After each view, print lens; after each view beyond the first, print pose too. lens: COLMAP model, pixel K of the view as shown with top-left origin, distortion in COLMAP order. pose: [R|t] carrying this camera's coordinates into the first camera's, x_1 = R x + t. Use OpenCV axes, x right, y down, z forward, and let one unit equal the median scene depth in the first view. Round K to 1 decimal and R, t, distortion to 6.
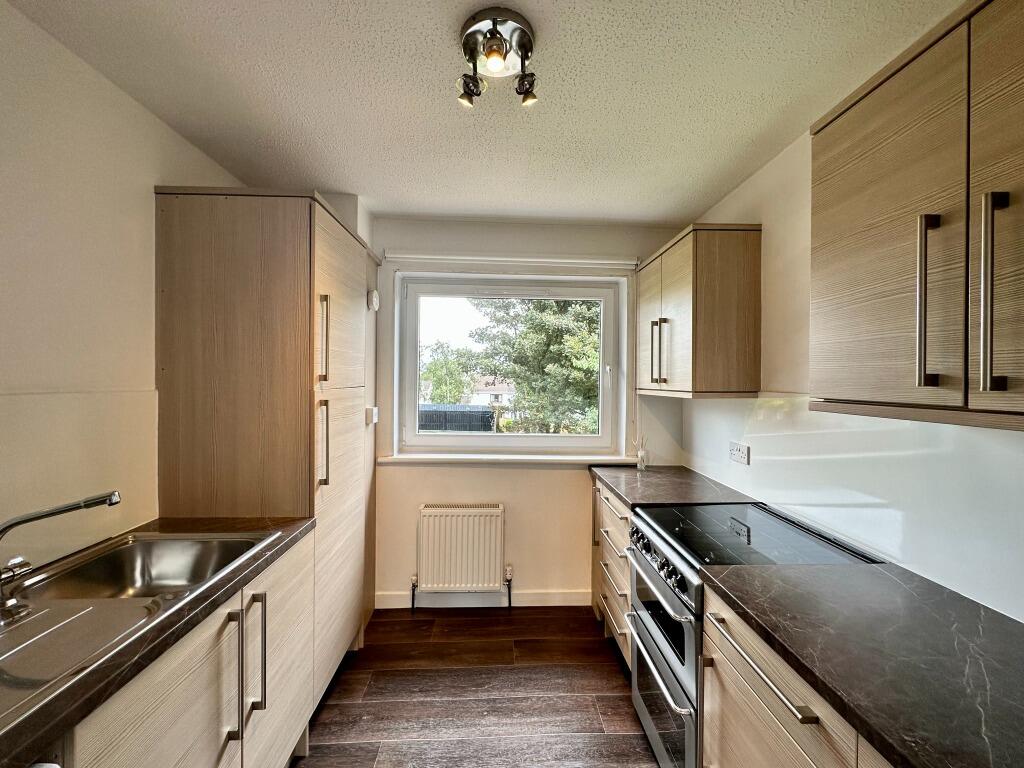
lens RADIAL K [[407.5, 0, 514.6], [0, 407.5, 383.6], [0, 0, 1]] dist [-0.001264, 0.000004]
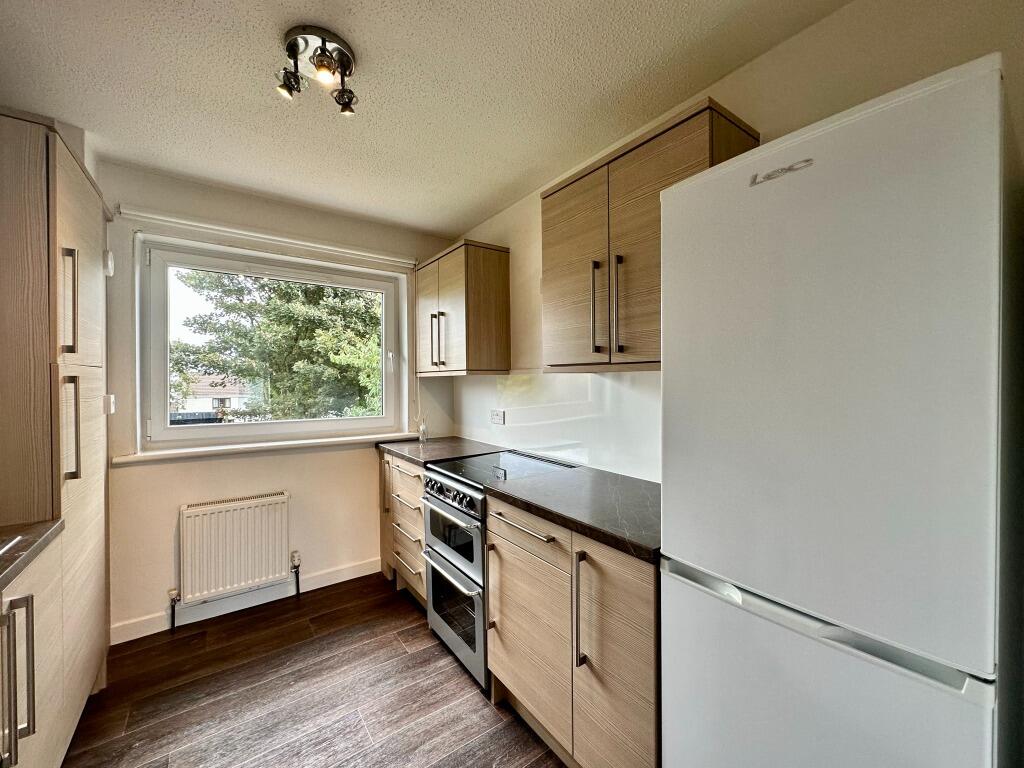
lens RADIAL K [[407.5, 0, 514.6], [0, 407.5, 383.6], [0, 0, 1]] dist [-0.001264, 0.000004]
pose [[0.833707, -0.019429, 0.551866, -0.134128], [0.018659, 0.999801, 0.007010, 0.051585], [-0.551892, 0.004453, 0.833904, -0.142483]]
